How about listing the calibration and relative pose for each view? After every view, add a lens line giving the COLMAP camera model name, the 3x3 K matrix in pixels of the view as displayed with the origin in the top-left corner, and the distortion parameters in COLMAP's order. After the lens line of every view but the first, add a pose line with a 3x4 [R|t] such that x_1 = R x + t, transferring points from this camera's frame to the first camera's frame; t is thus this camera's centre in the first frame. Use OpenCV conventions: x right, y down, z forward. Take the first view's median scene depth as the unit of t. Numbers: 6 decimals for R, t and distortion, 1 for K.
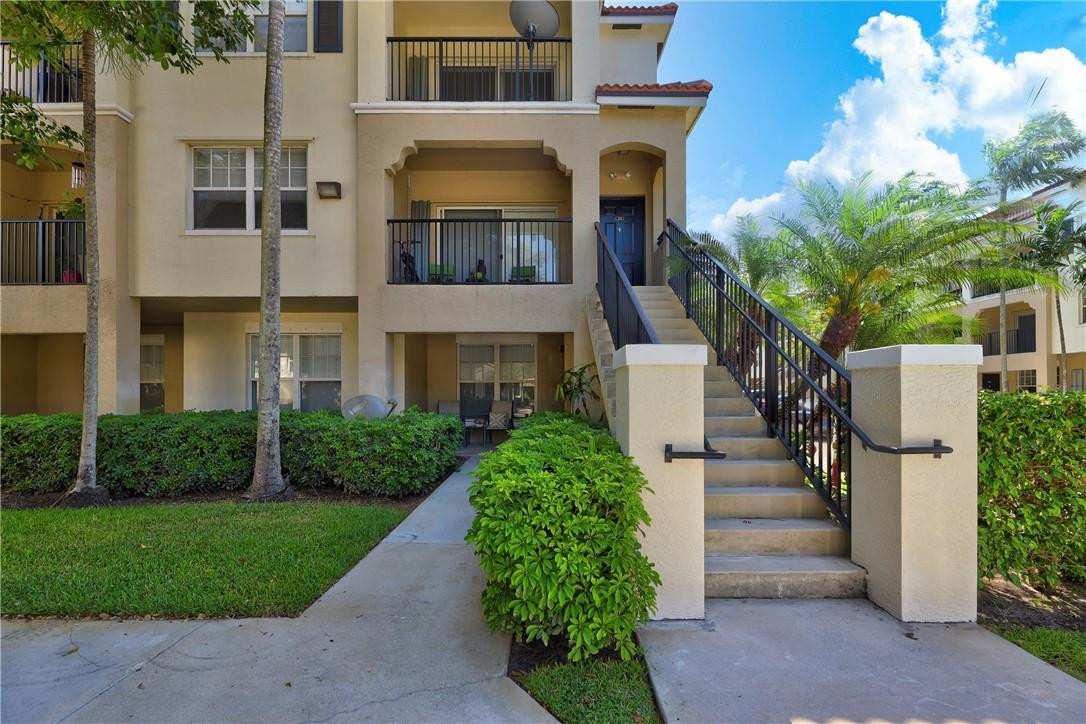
lens RADIAL K [[469.8, 0, 540.9], [0, 469.8, 391.7], [0, 0, 1]] dist [0.000617, -0.000044]
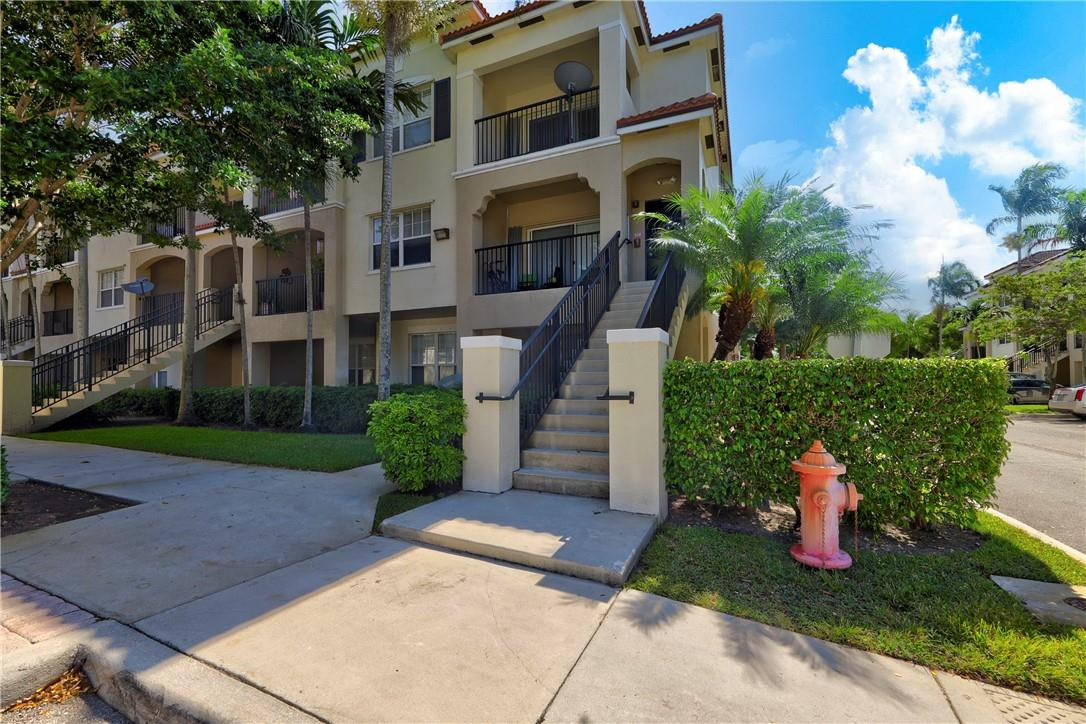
lens RADIAL K [[443.4, 0, 545.3], [0, 443.4, 376.5], [0, 0, 1]] dist [0.000659, -0.001323]
pose [[0.914738, -0.008399, -0.403961, 0.403465], [0.007843, 0.999965, -0.003032, 0.021859], [0.403972, -0.000395, 0.914771, -0.137035]]
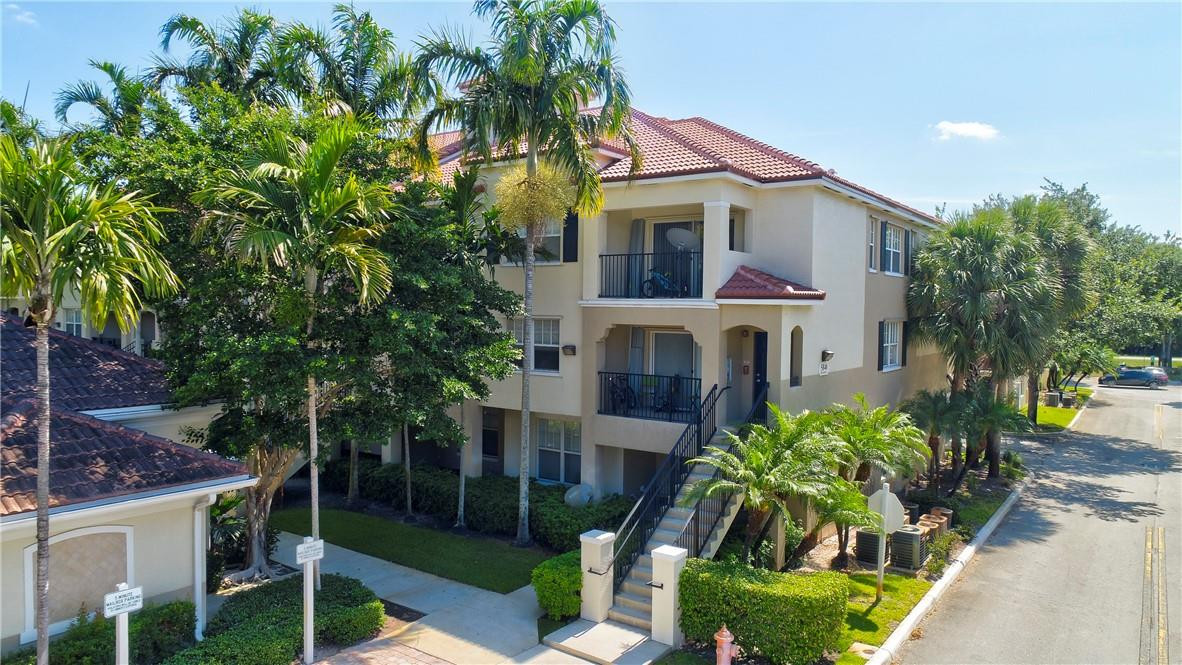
lens RADIAL K [[796.3, 0, 597.4], [0, 796.3, 332.0], [0, 0, 1]] dist [0.004752, 0.000188]
pose [[0.824224, 0.028155, -0.565563, 1.187659], [-0.003019, 0.998967, 0.045332, -0.624438], [0.566256, -0.035656, 0.823458, -1.209452]]
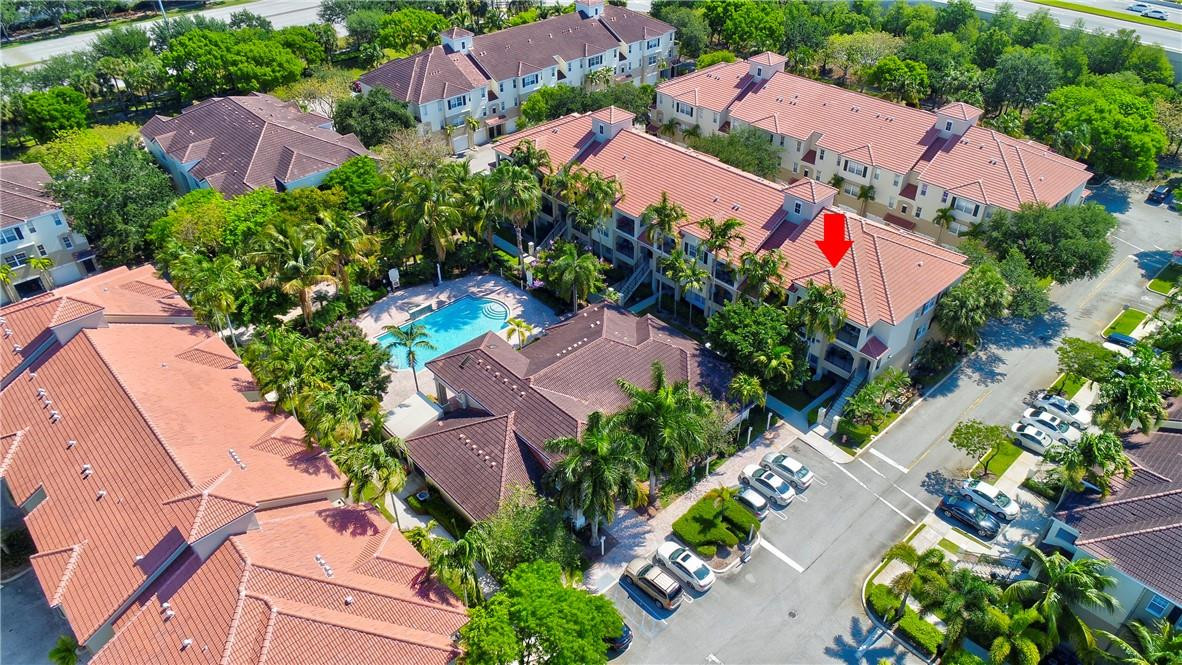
lens RADIAL K [[796.3, 0, 589.2], [0, 796.3, 332.0], [0, 0, 1]] dist [0.004752, 0.000188]
pose [[0.688501, 0.420726, -0.590725, 3.439841], [0.011311, 0.808200, 0.588799, -6.470014], [0.725147, -0.412070, 0.551688, -6.565542]]
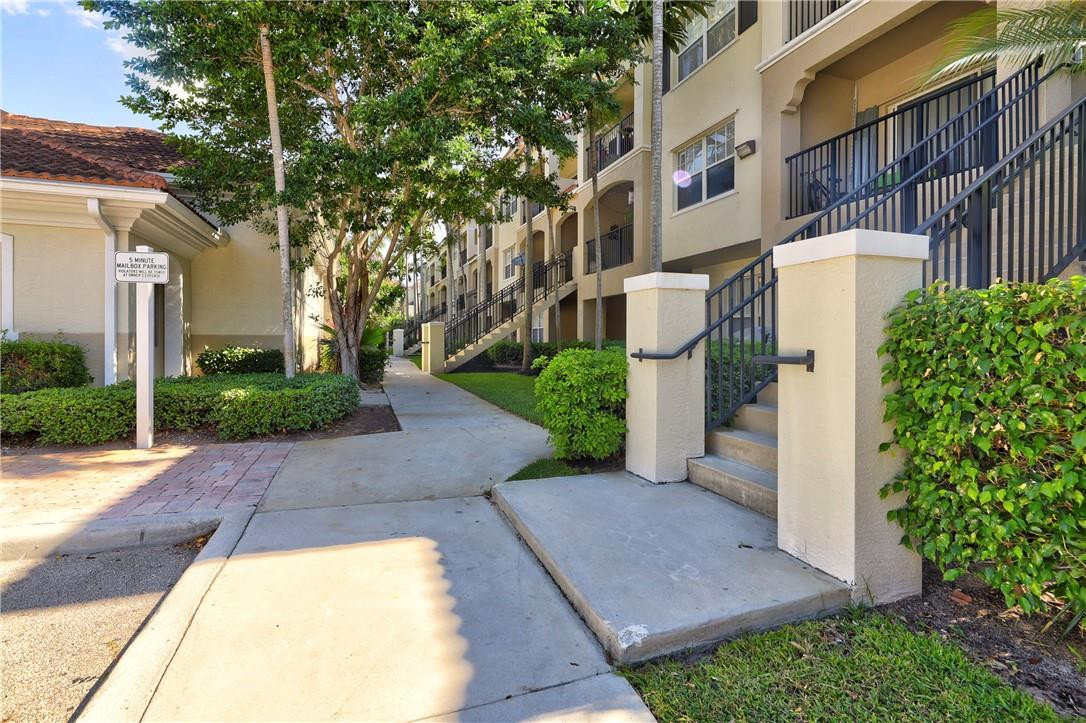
lens RADIAL K [[494.6, 0, 536.9], [0, 494.6, 342.6], [0, 0, 1]] dist [0.005216, -0.002161]
pose [[0.341974, 0.005267, -0.939695, 0.526519], [0.011689, 0.999883, 0.009858, 0.028367], [0.939637, -0.014355, 0.341872, 0.093014]]
